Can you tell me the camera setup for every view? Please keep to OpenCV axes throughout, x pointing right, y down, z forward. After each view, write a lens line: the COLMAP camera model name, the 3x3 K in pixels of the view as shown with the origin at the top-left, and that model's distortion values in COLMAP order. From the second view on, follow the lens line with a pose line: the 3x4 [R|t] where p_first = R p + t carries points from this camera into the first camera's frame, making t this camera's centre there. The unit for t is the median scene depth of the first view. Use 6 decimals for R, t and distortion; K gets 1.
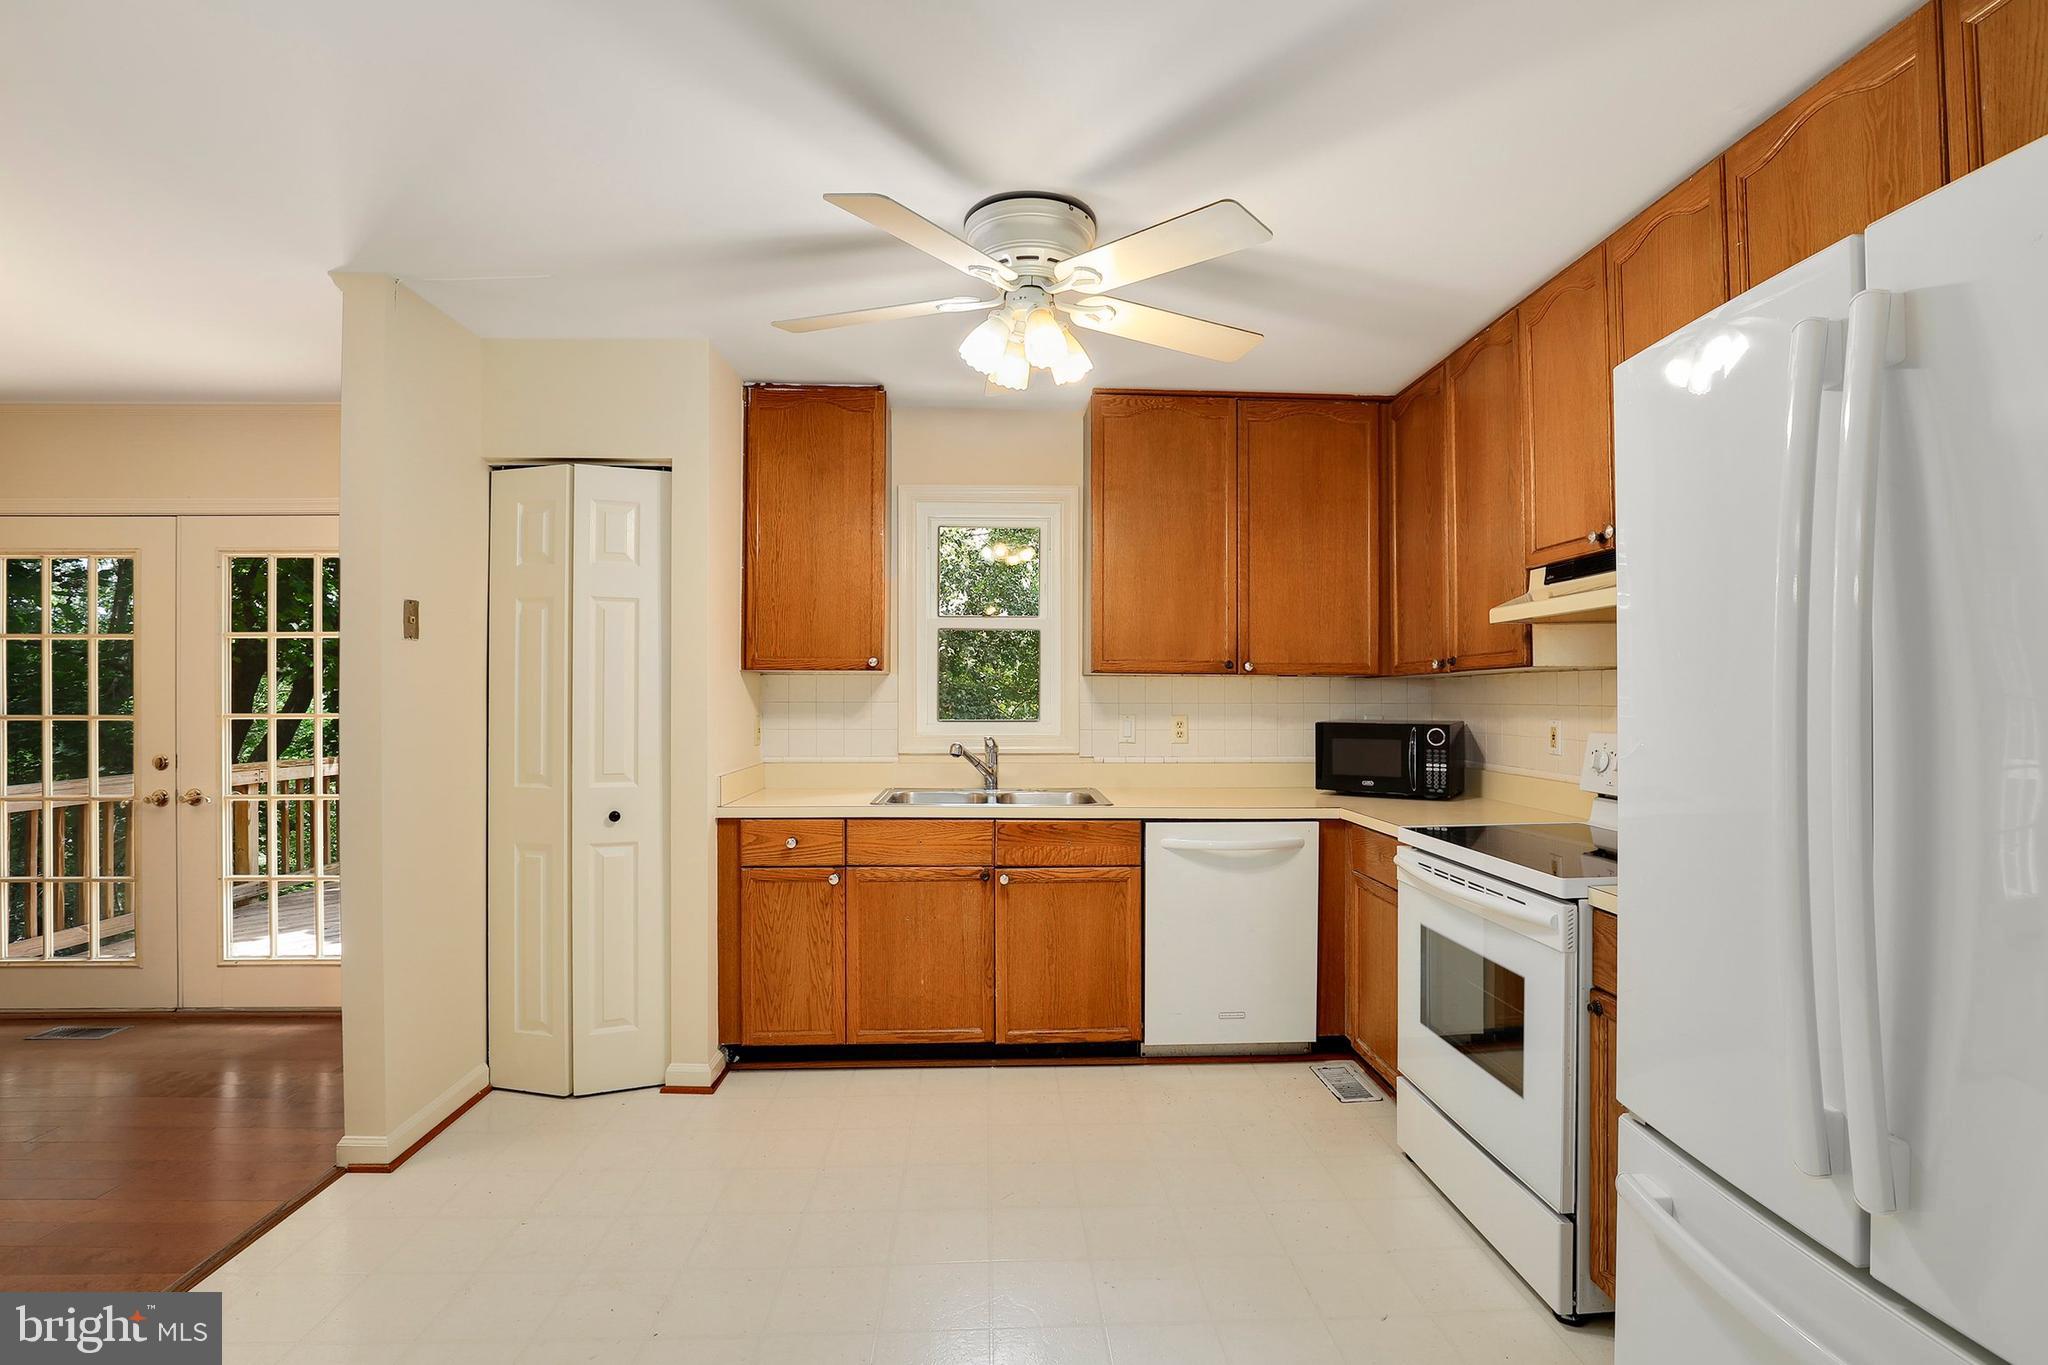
lens RADIAL K [[943.8, 0, 1031.3], [0, 943.8, 693.0], [0, 0, 1]] dist [-0.044193, 0.010592]
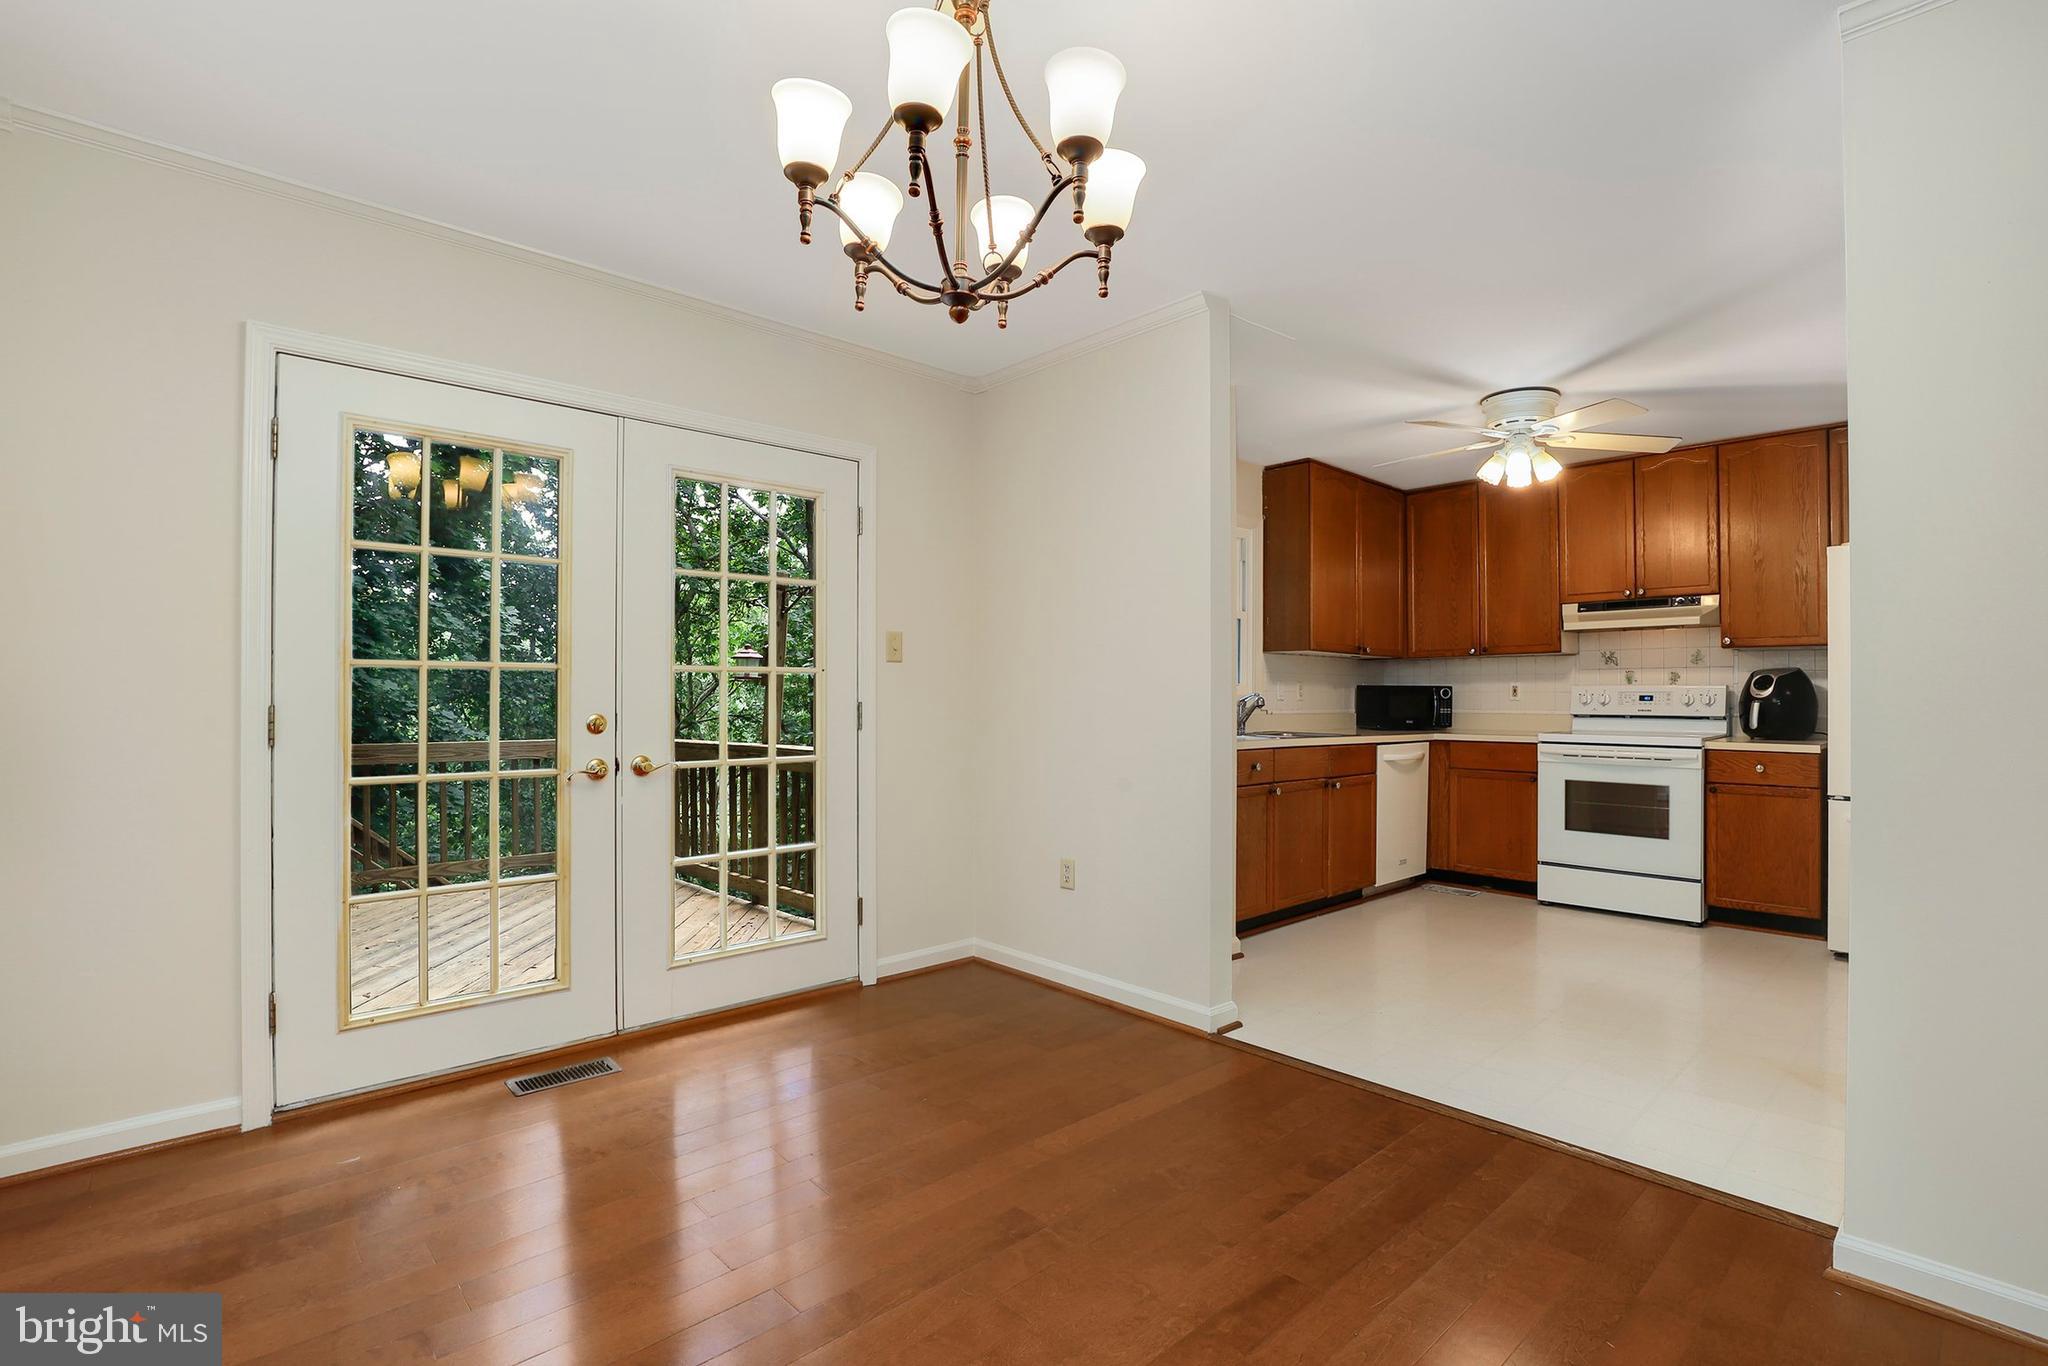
lens RADIAL K [[957.5, 0, 1028.0], [0, 957.5, 688.7], [0, 0, 1]] dist [-0.032108, -0.000085]
pose [[0.767718, 0.007112, 0.640748, -1.338571], [-0.003383, 0.999969, -0.007046, 0.055183], [-0.640778, 0.003241, 0.767719, 0.143585]]
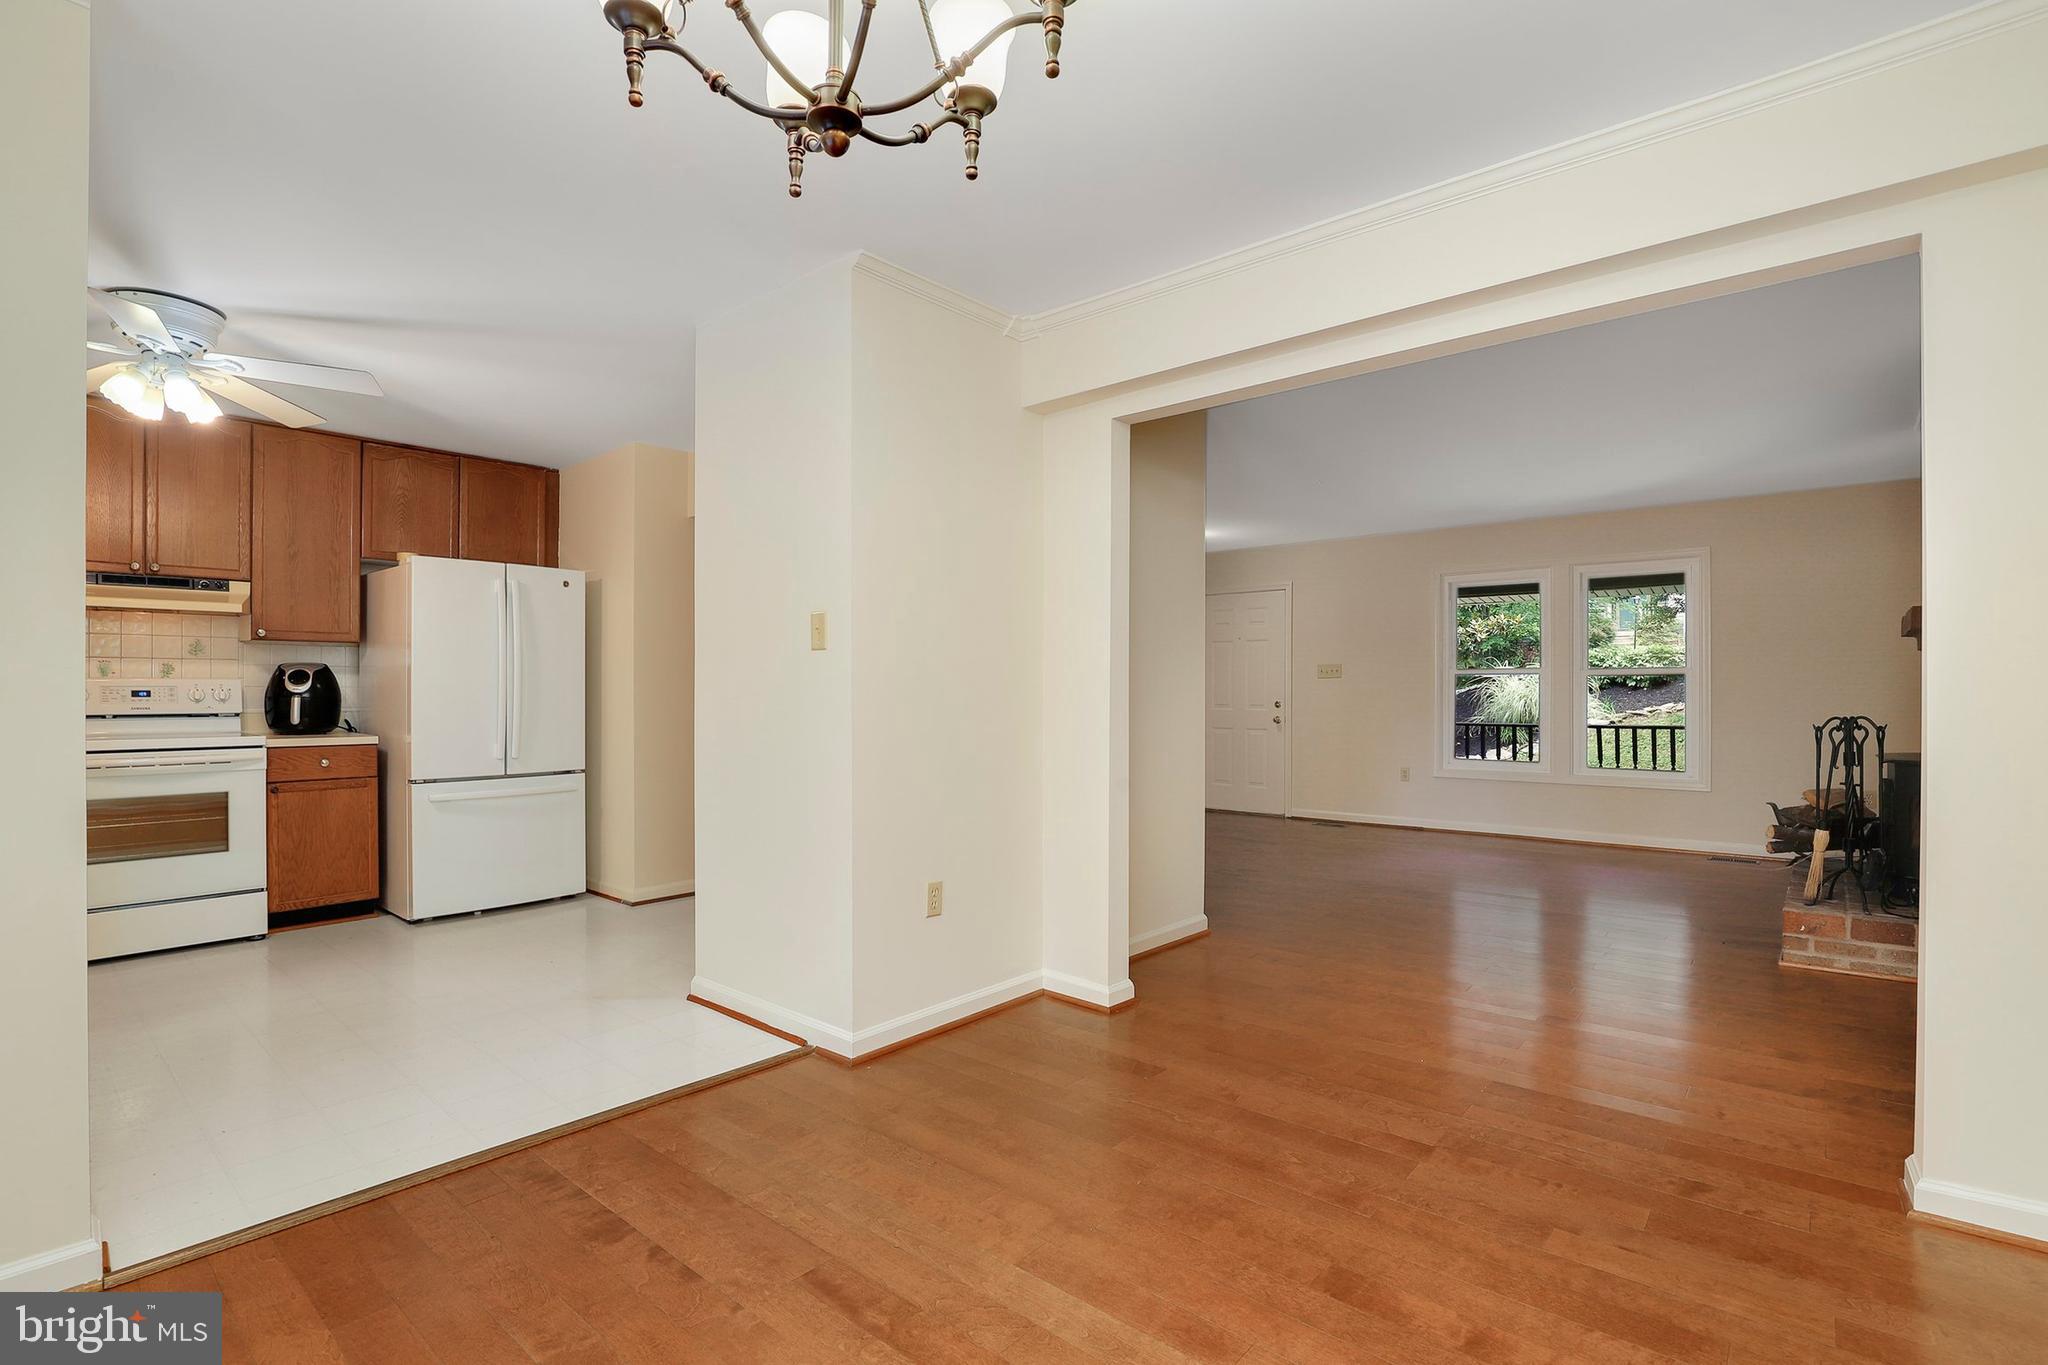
lens RADIAL K [[953.9, 0, 1034.2], [0, 953.9, 695.9], [0, 0, 1]] dist [-0.026601, 0.001428]
pose [[-0.721047, -0.003651, 0.692877, -1.344575], [-0.000249, 0.999987, 0.005009, 0.052428], [-0.692887, 0.003439, -0.721038, 0.776865]]
